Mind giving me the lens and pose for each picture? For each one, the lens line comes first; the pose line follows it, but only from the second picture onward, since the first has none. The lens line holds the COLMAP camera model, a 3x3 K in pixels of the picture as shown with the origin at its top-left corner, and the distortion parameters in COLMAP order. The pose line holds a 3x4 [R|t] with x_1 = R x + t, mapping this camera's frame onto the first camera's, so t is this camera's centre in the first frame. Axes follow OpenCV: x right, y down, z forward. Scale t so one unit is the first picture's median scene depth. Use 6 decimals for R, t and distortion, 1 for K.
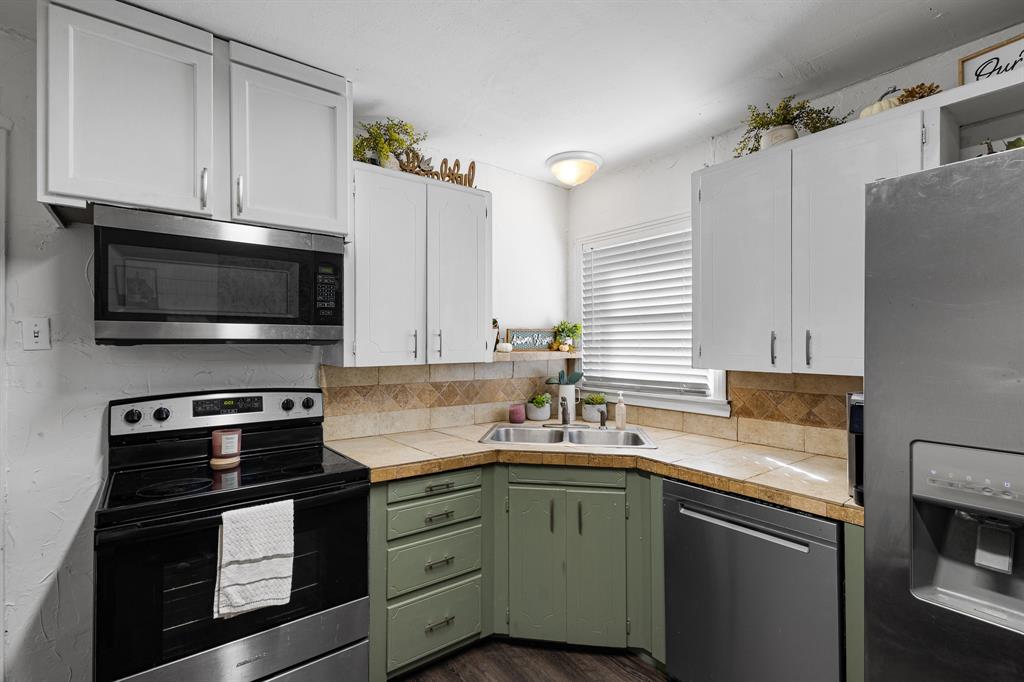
lens RADIAL K [[476.2, 0, 512.9], [0, 476.2, 340.4], [0, 0, 1]] dist [0.013994, -0.001714]
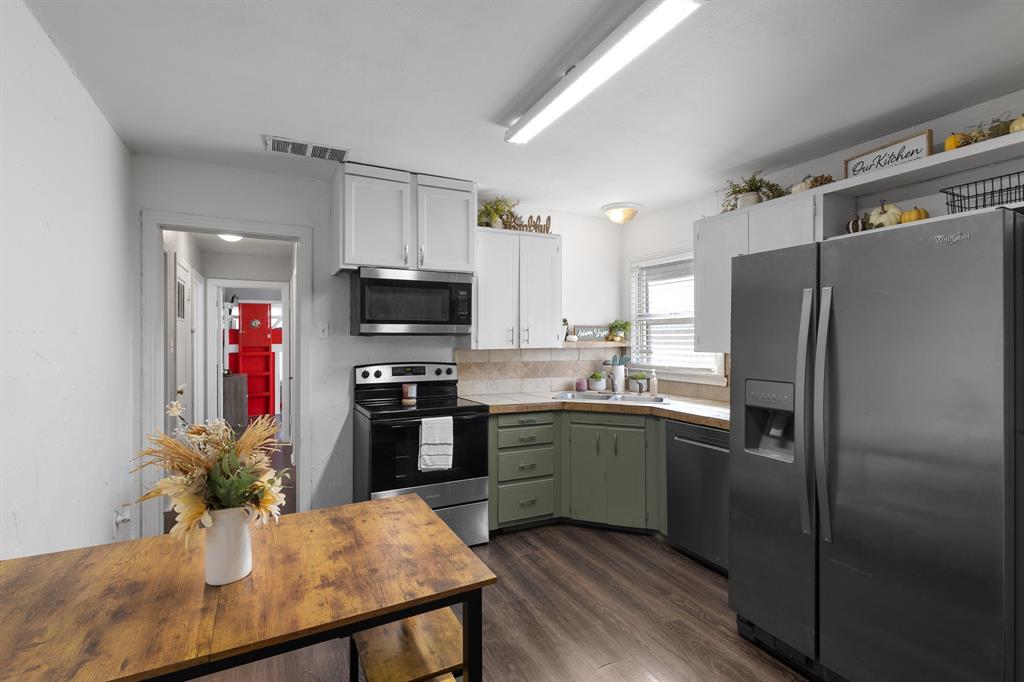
lens RADIAL K [[476.2, 0, 501.5], [0, 476.2, 337.6], [0, 0, 1]] dist [0.013994, -0.001714]
pose [[0.978915, 0.000504, -0.204265, 0.096000], [0.001034, 0.999972, 0.007420, 0.001970], [0.204263, -0.007474, 0.978887, -0.639643]]
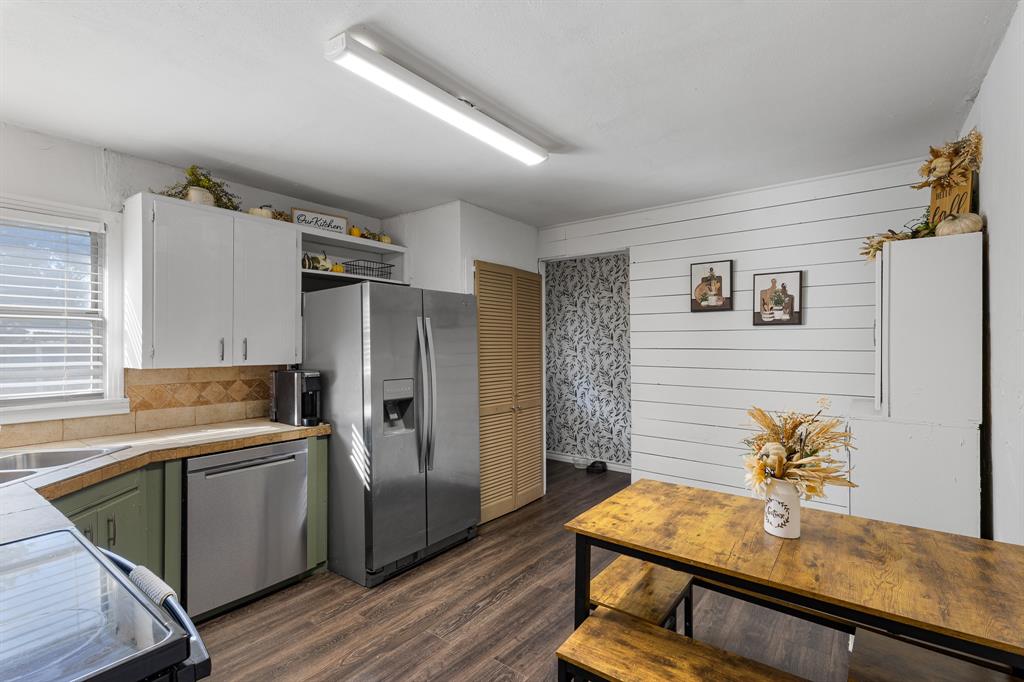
lens RADIAL K [[476.2, 0, 511.7], [0, 476.2, 346.2], [0, 0, 1]] dist [0.013994, -0.001714]
pose [[-0.267005, 0.001137, 0.963694, -0.984210], [-0.002016, 0.999996, -0.001738, 0.005955], [-0.963693, -0.002407, -0.267002, 0.498694]]
